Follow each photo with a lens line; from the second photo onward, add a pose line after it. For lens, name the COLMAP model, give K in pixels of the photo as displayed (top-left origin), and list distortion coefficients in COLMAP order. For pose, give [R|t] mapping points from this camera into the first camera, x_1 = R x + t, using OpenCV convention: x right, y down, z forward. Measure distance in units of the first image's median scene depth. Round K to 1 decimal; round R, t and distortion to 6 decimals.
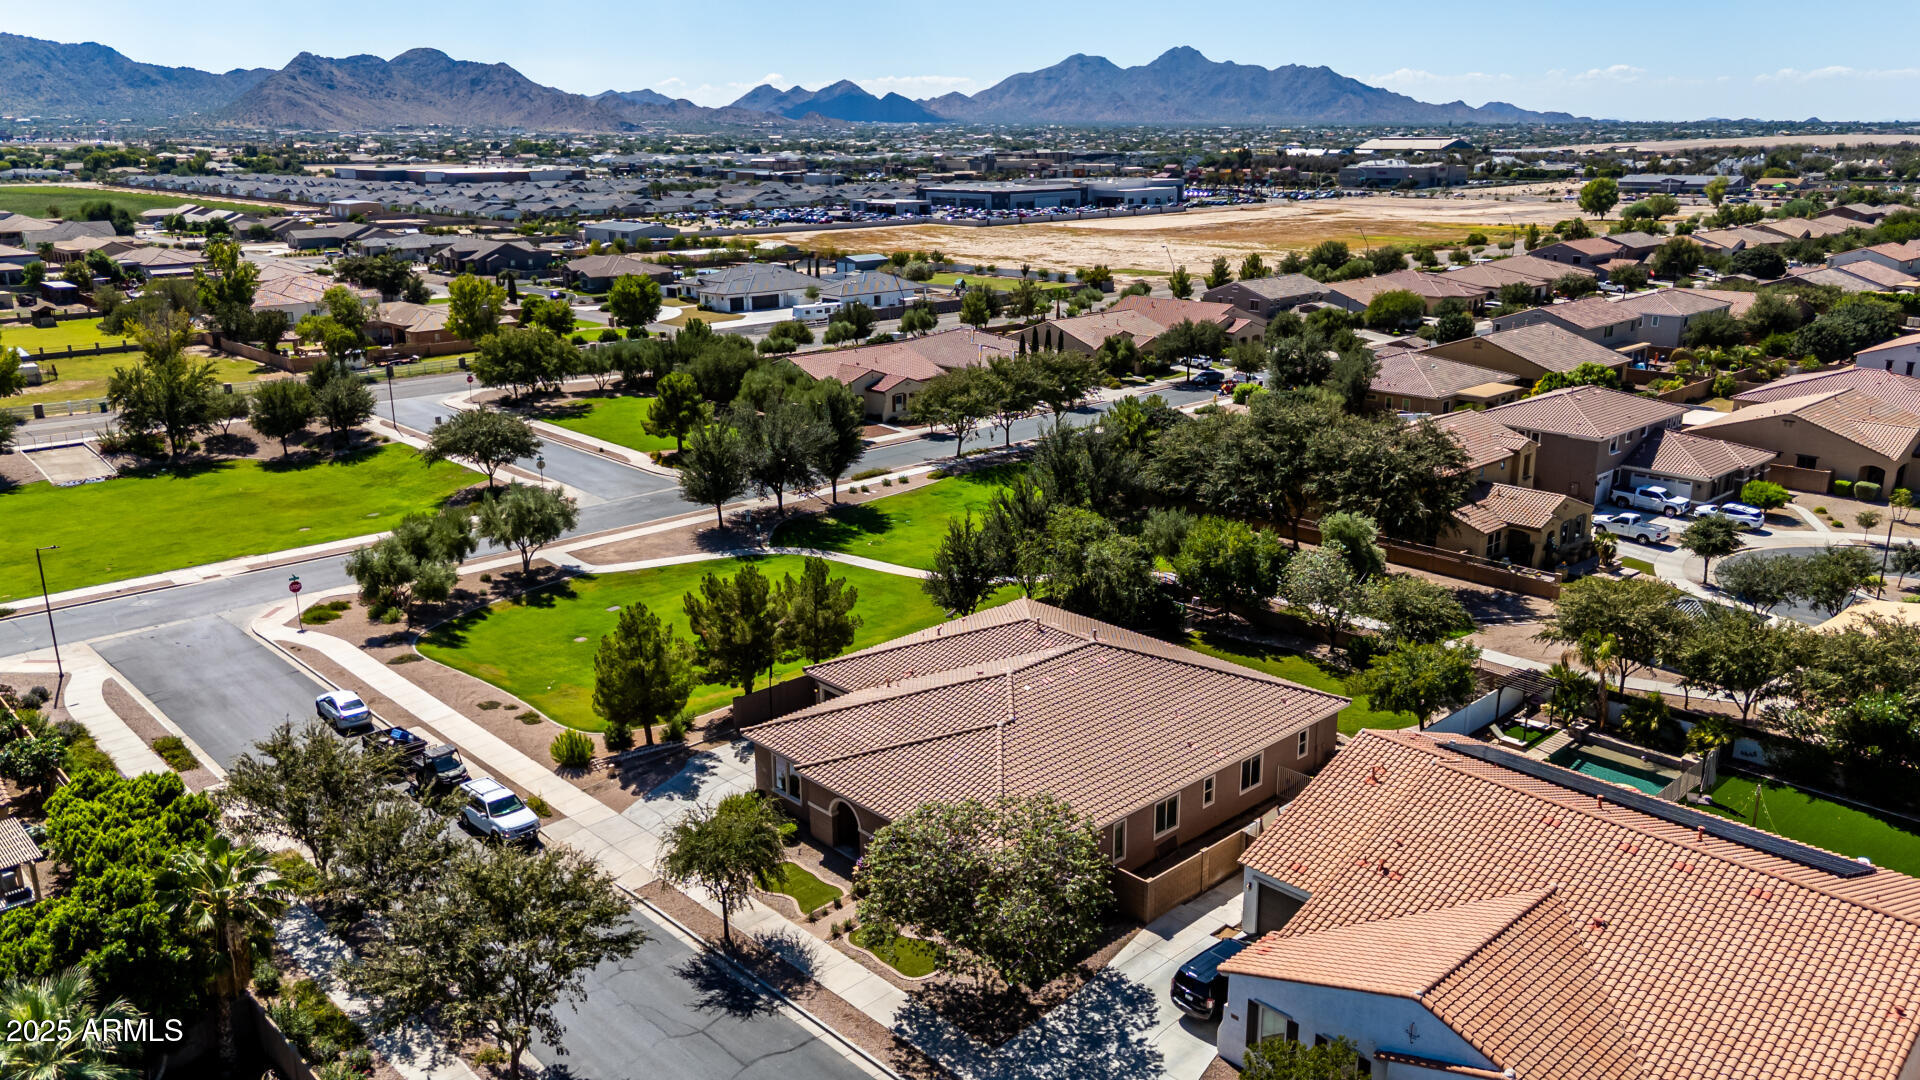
lens RADIAL K [[1413.1, 0, 960.0], [0, 1413.1, 540.0], [0, 0, 1]] dist [0.083012, -0.094800]
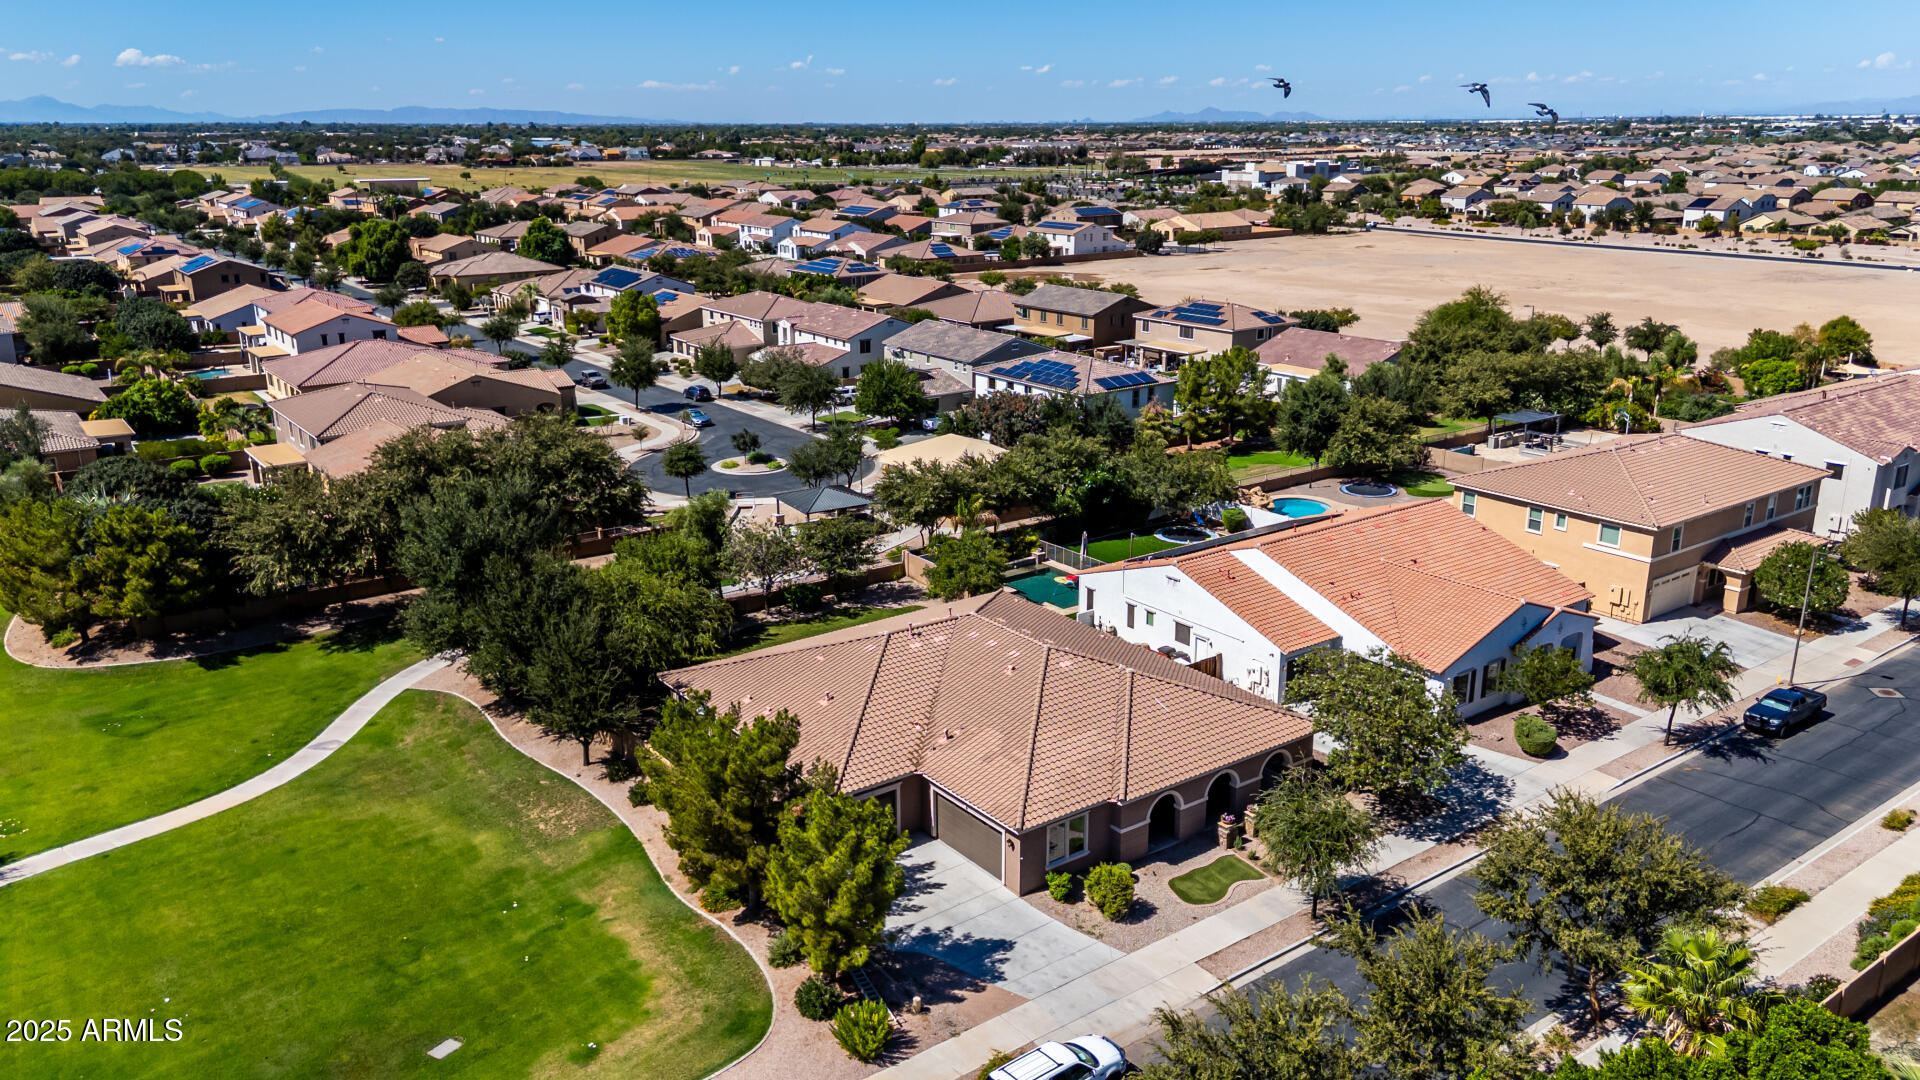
lens RADIAL K [[1413.1, 0, 960.0], [0, 1413.1, 540.0], [0, 0, 1]] dist [0.083012, -0.094800]
pose [[0.116142, -0.276482, 0.953975, -0.561381], [0.276862, 0.931418, 0.236237, -0.143872], [-0.953865, 0.236682, 0.184724, 0.514335]]
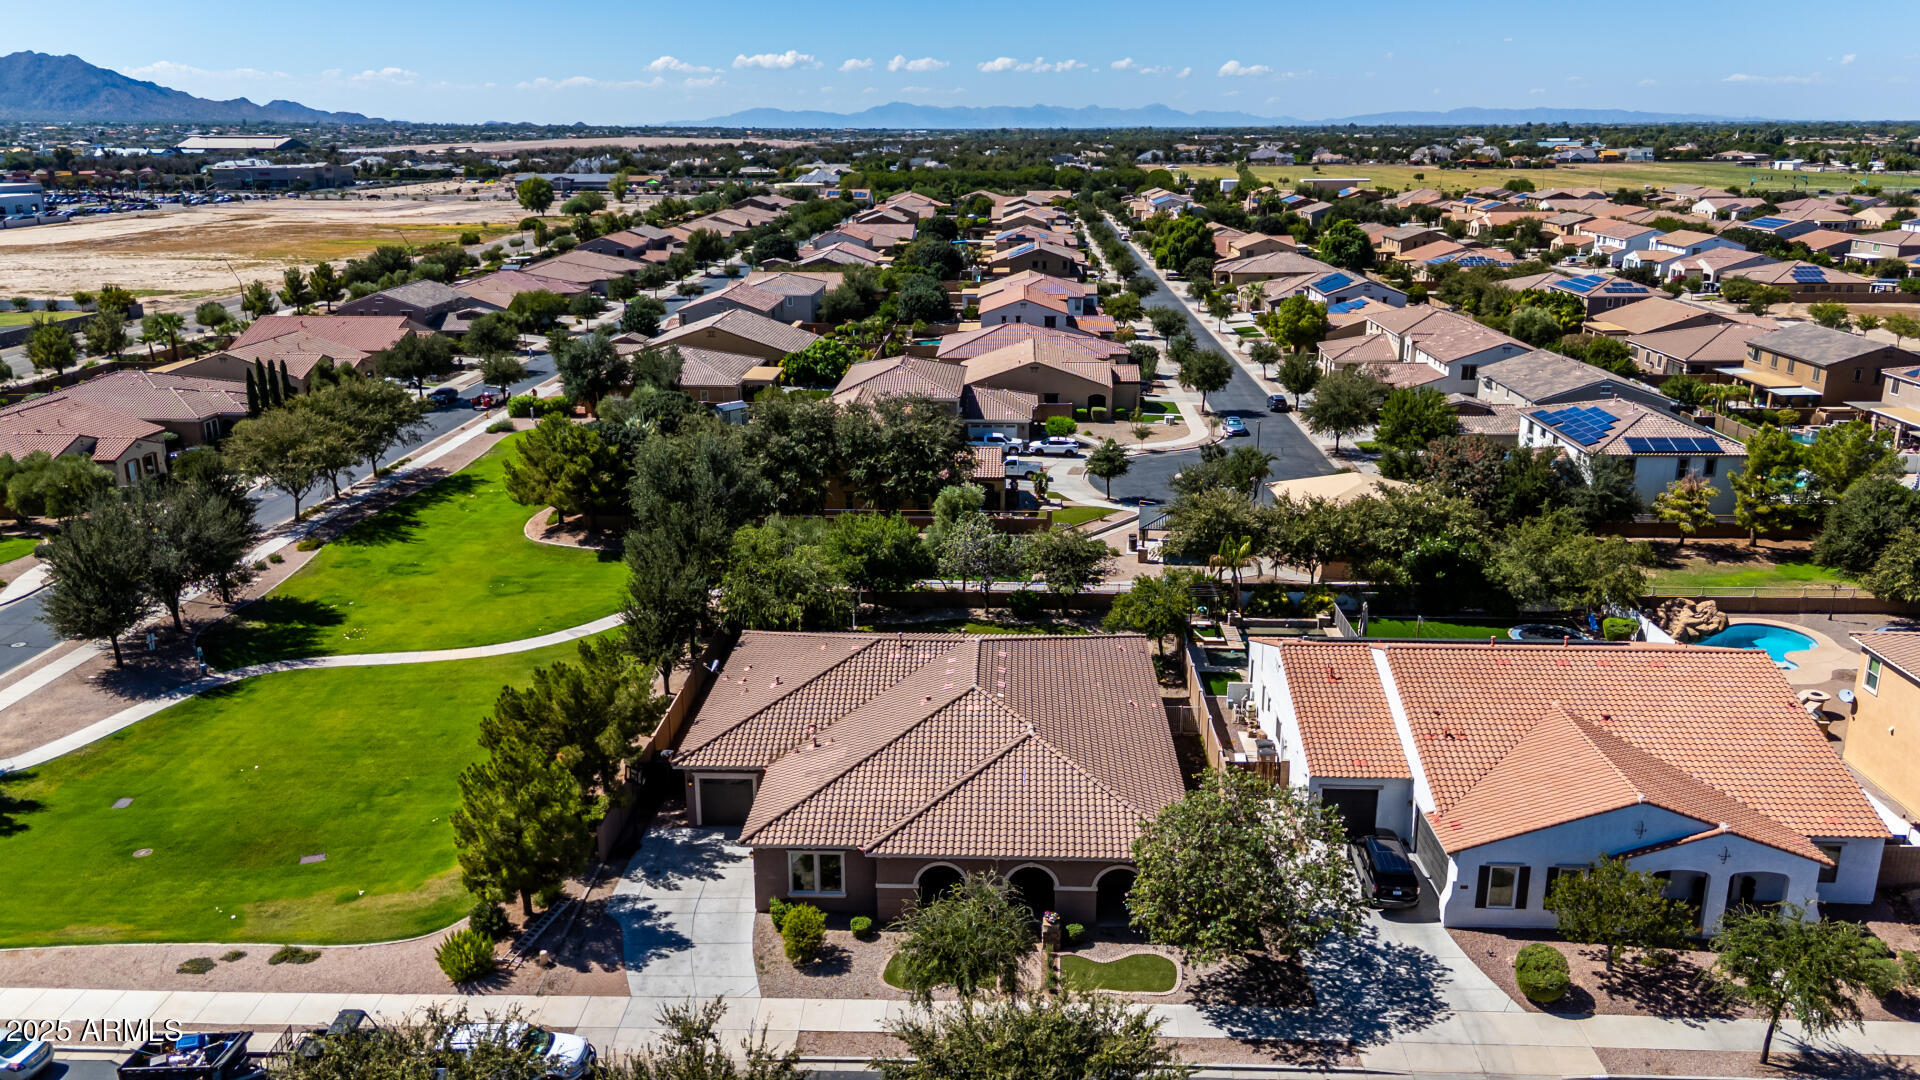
lens RADIAL K [[1413.1, 0, 960.0], [0, 1413.1, 540.0], [0, 0, 1]] dist [0.083012, -0.094800]
pose [[0.716078, -0.192976, 0.670814, -0.360734], [0.193137, 0.978281, 0.075257, -0.046975], [-0.670768, 0.075669, 0.737797, 0.174760]]
